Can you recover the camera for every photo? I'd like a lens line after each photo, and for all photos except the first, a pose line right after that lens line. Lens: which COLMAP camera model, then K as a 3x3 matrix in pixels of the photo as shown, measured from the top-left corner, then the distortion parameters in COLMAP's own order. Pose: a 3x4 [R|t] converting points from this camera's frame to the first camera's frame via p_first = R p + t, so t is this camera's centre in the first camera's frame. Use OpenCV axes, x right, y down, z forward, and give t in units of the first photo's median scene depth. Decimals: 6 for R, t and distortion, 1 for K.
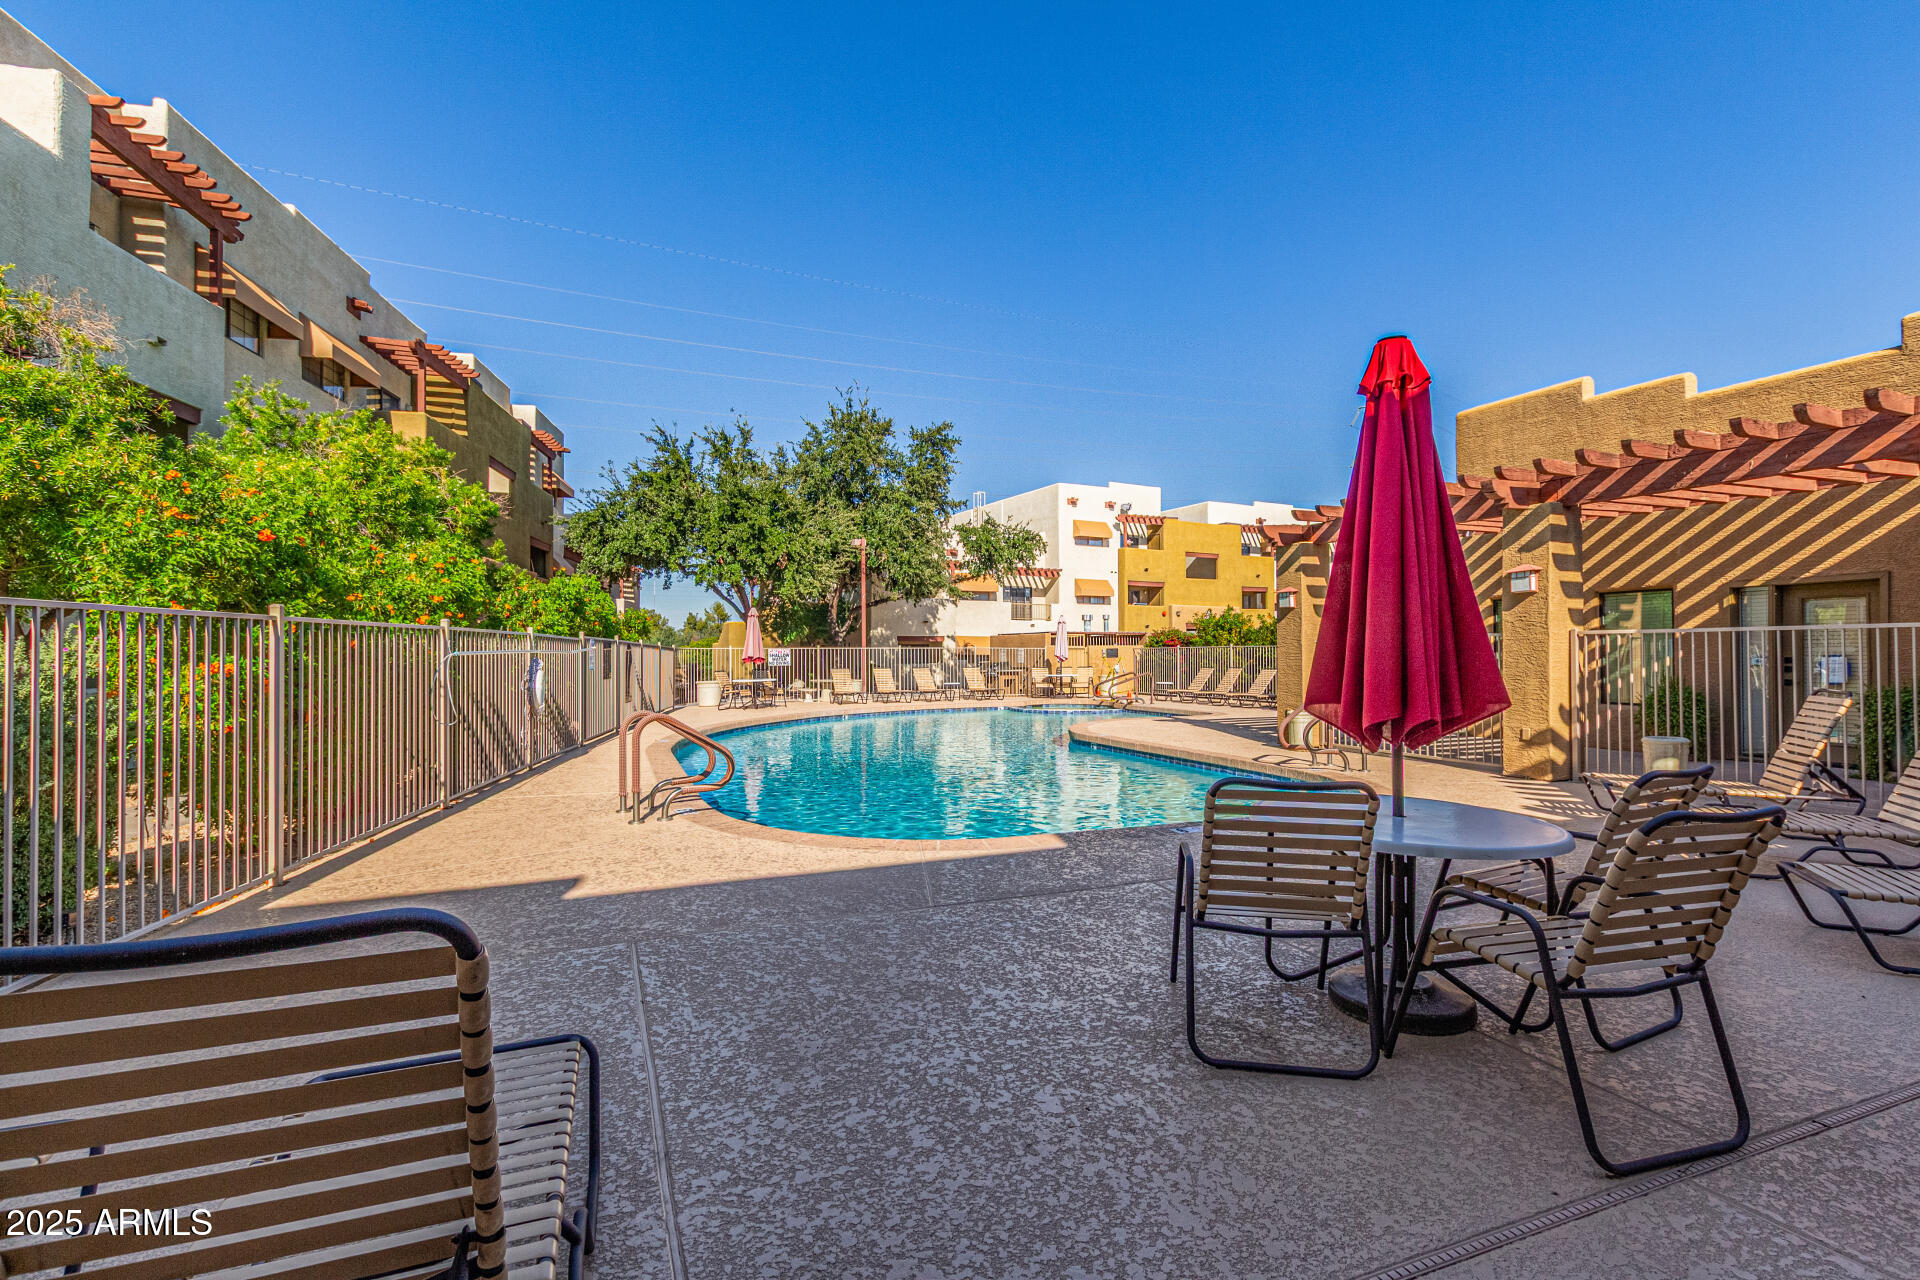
lens RADIAL K [[884.1, 0, 960.1], [0, 884.1, 639.8], [0, 0, 1]] dist [0.014680, -0.002931]
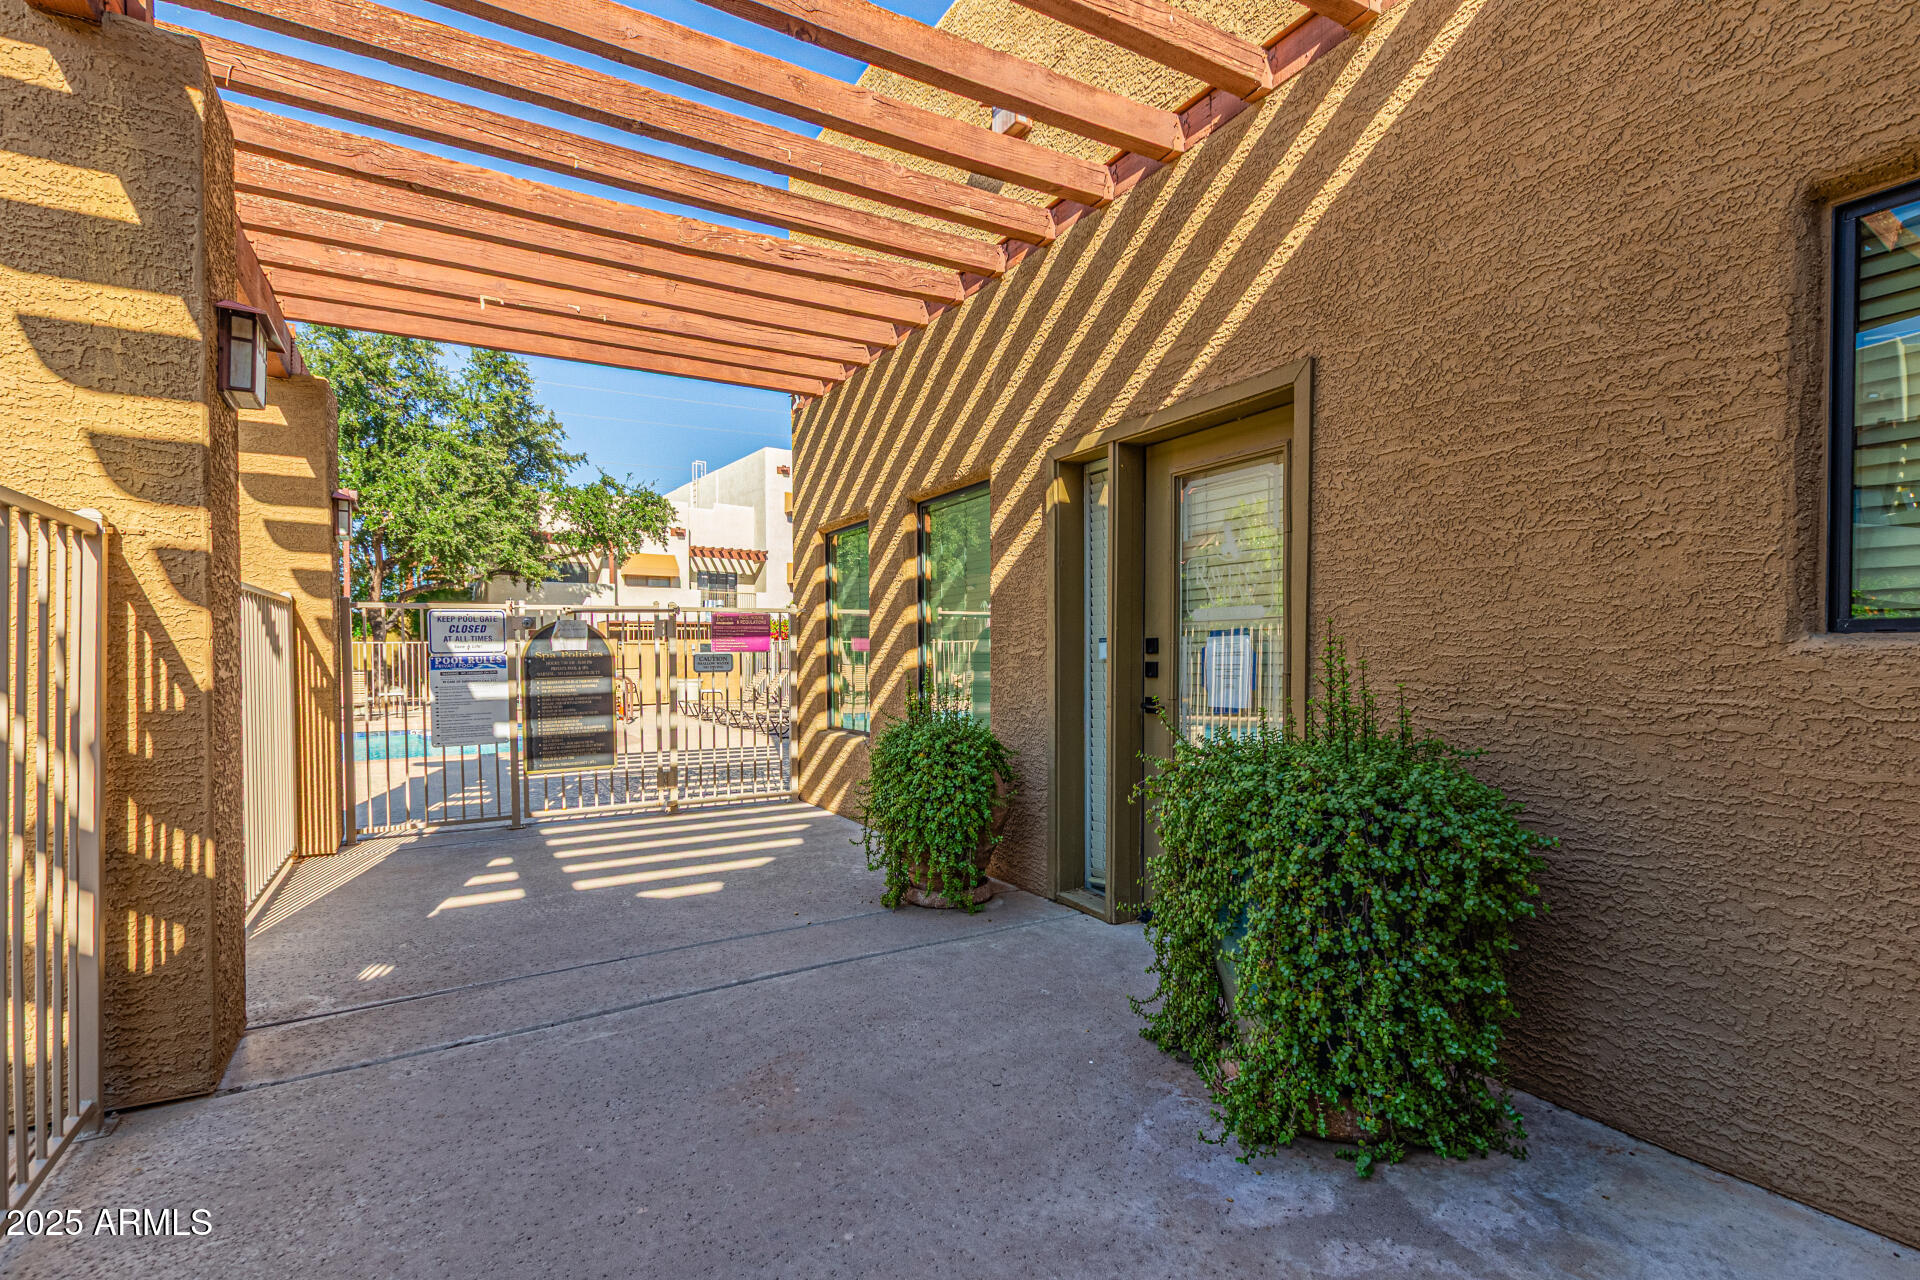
lens RADIAL K [[884.1, 0, 959.6], [0, 884.1, 646.4], [0, 0, 1]] dist [0.014680, -0.002931]
pose [[0.989905, -0.006450, 0.141586, 0.765724], [0.005289, 0.999949, 0.008576, 0.018733], [-0.141634, -0.007741, 0.989889, 0.624382]]
